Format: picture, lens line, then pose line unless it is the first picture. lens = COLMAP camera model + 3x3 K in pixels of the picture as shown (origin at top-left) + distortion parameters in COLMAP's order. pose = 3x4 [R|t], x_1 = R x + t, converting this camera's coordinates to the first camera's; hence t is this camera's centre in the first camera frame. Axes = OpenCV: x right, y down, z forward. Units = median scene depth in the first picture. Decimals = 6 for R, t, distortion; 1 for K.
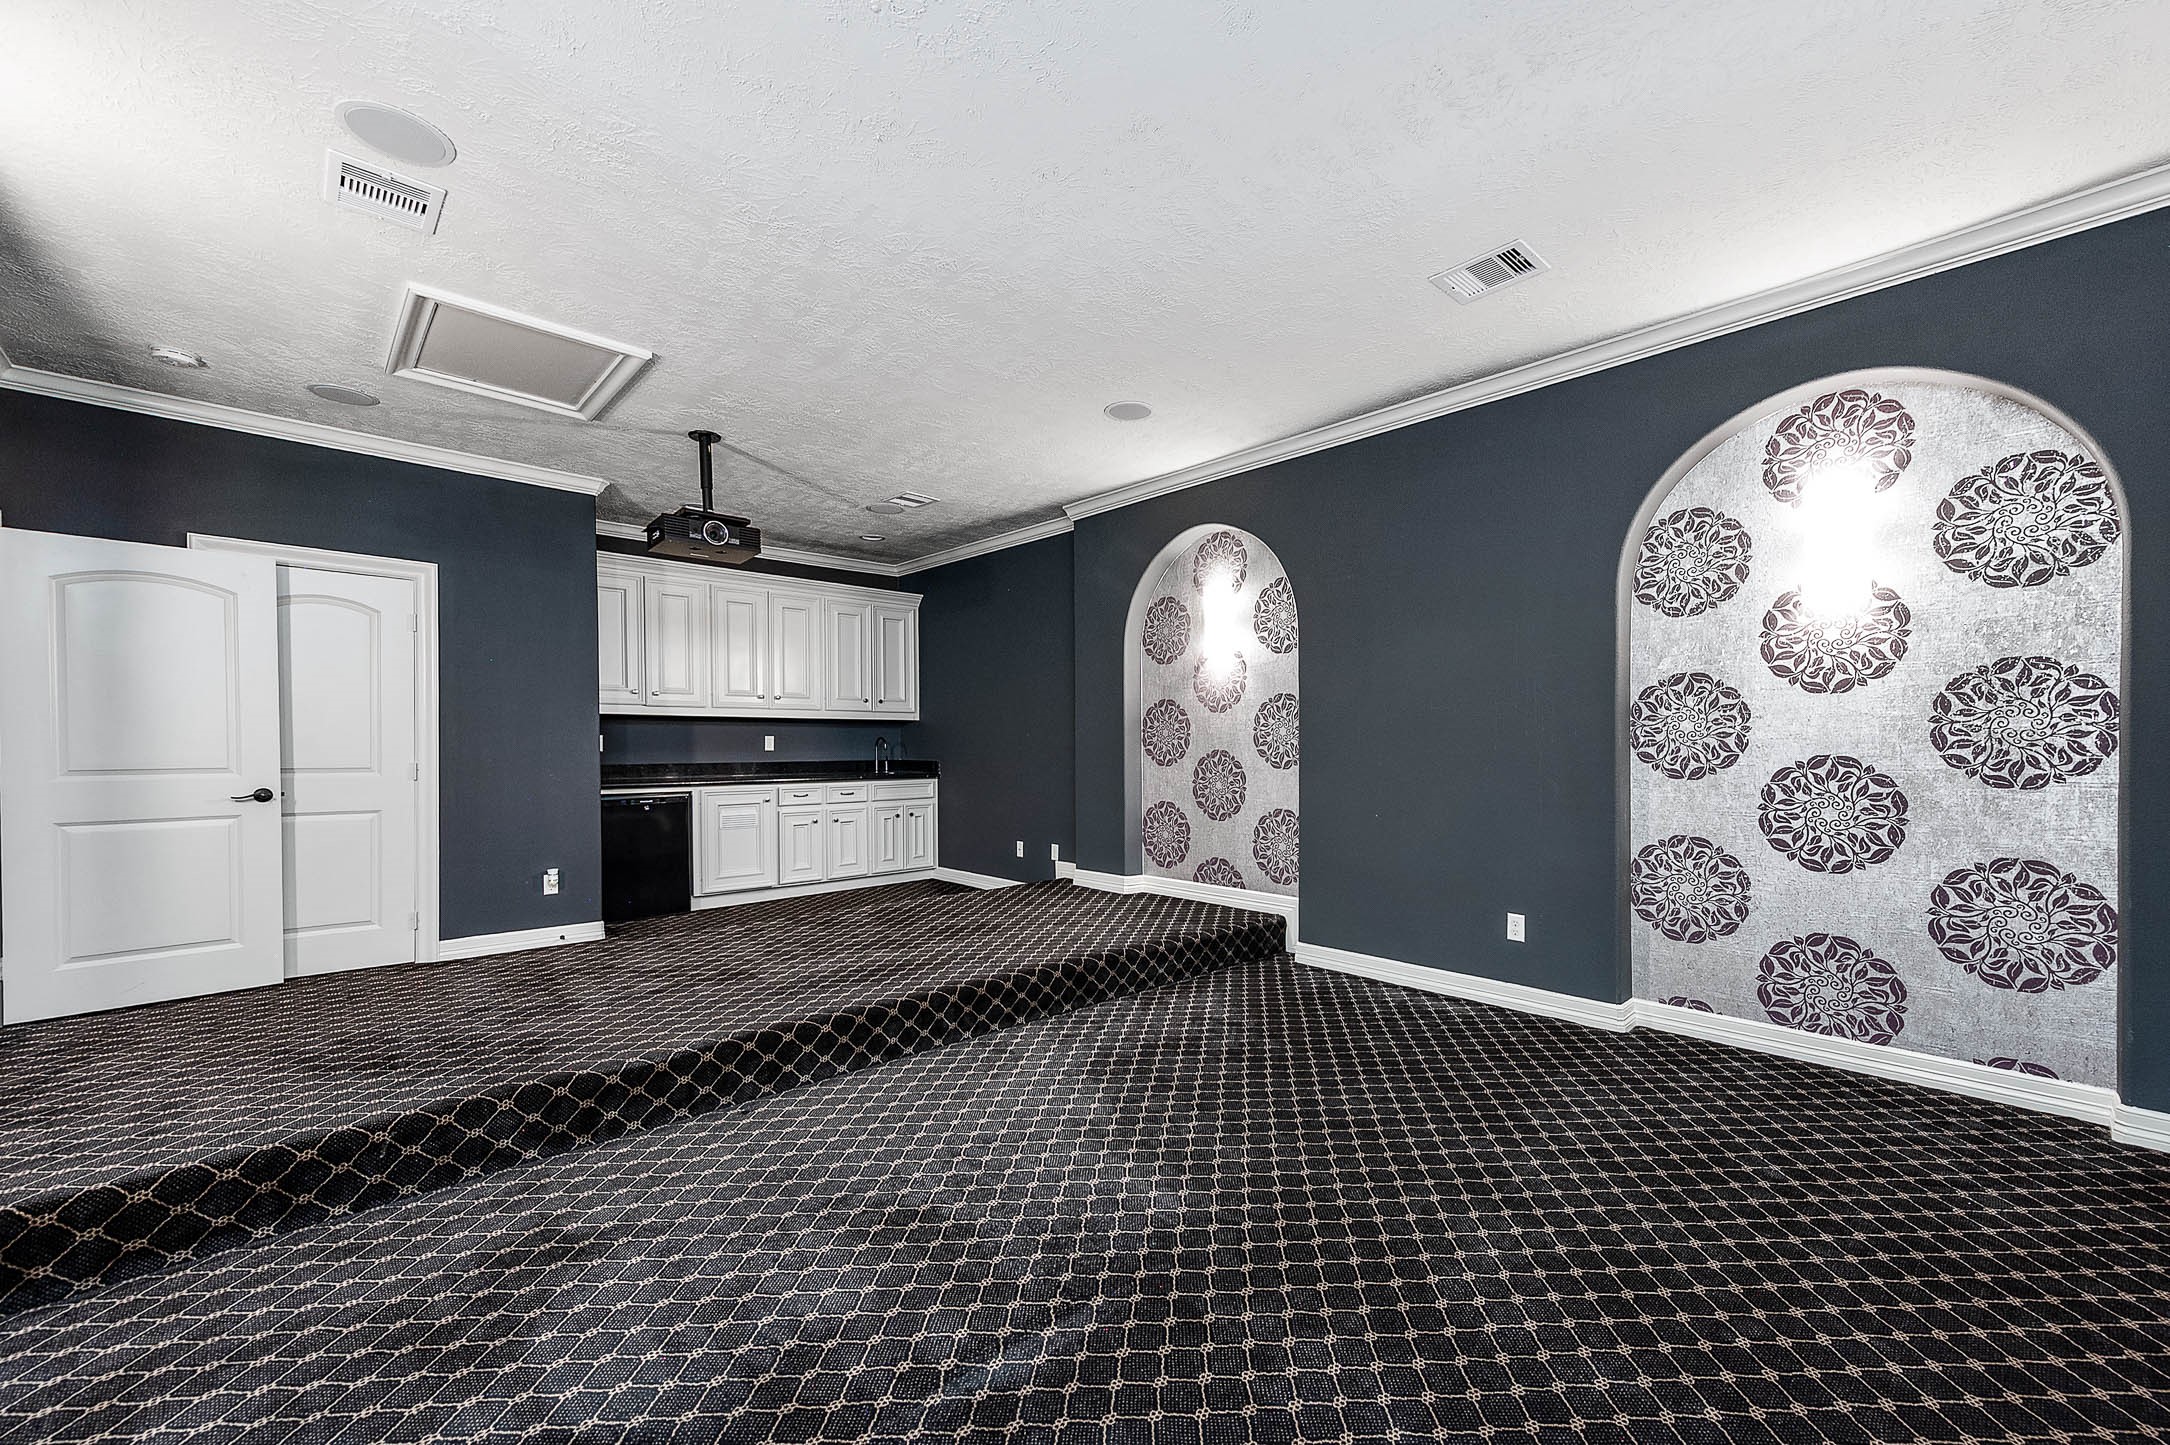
lens RADIAL K [[853.1, 0, 1091.2], [0, 853.1, 753.2], [0, 0, 1]] dist [0.016551, 0.000160]
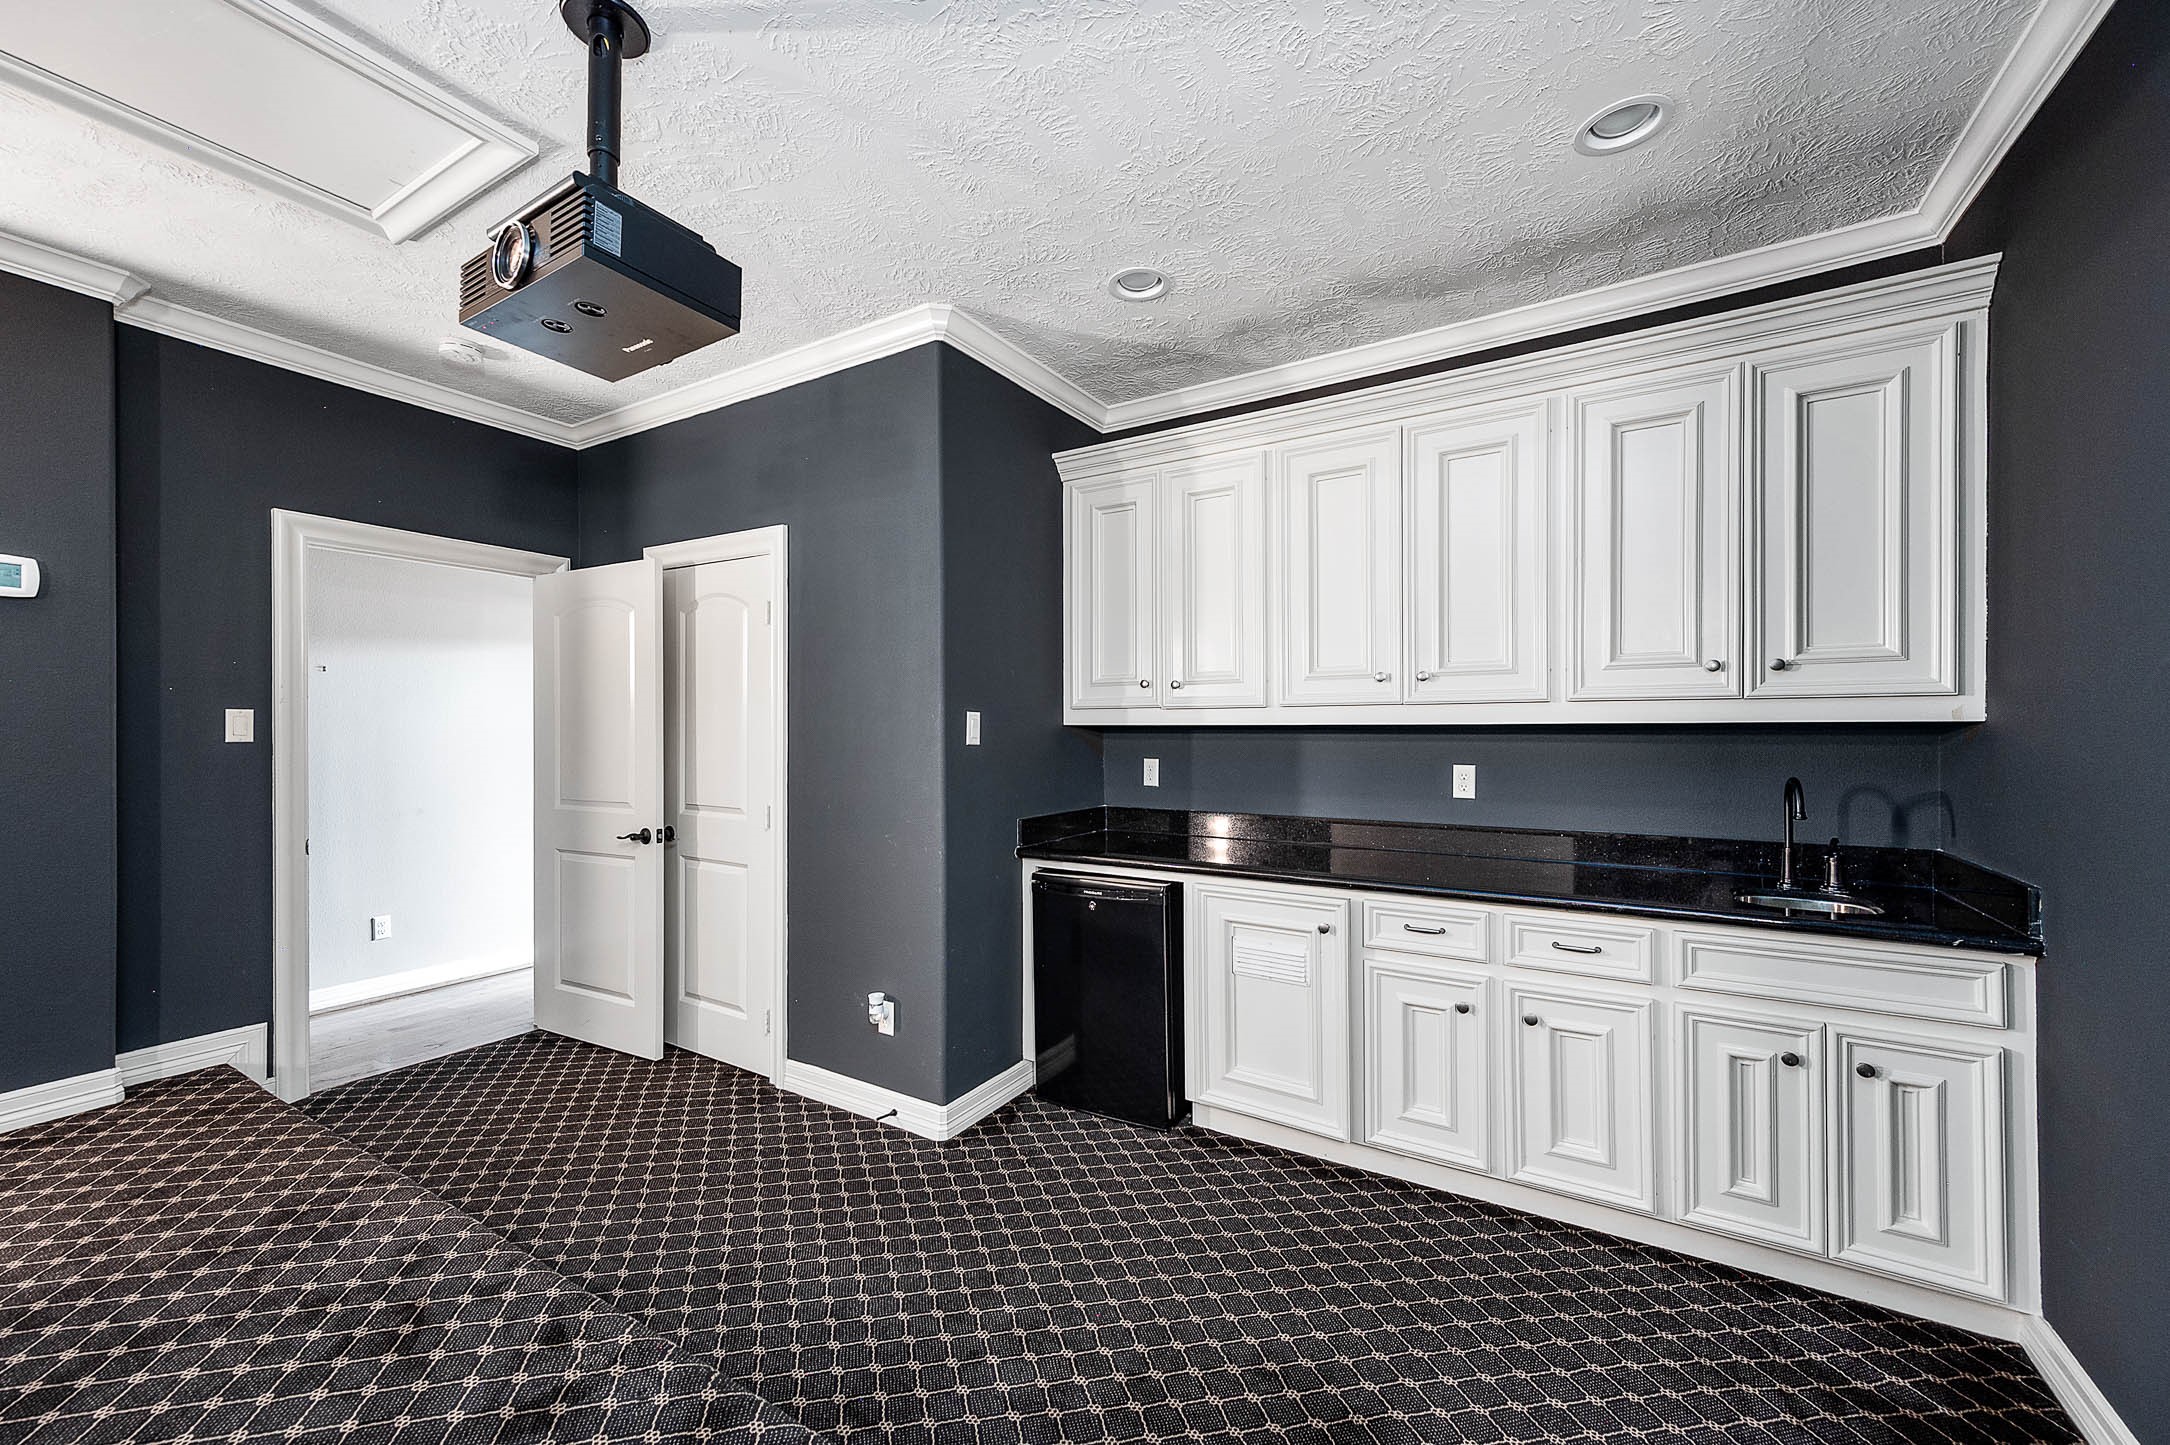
lens RADIAL K [[853.1, 0, 1086.3], [0, 853.1, 725.3], [0, 0, 1]] dist [0.016551, 0.000160]
pose [[0.269103, -0.002384, -0.963109, -0.015483], [-0.008804, 0.999949, -0.004935, -0.046400], [0.963071, 0.009807, 0.269068, 0.908450]]
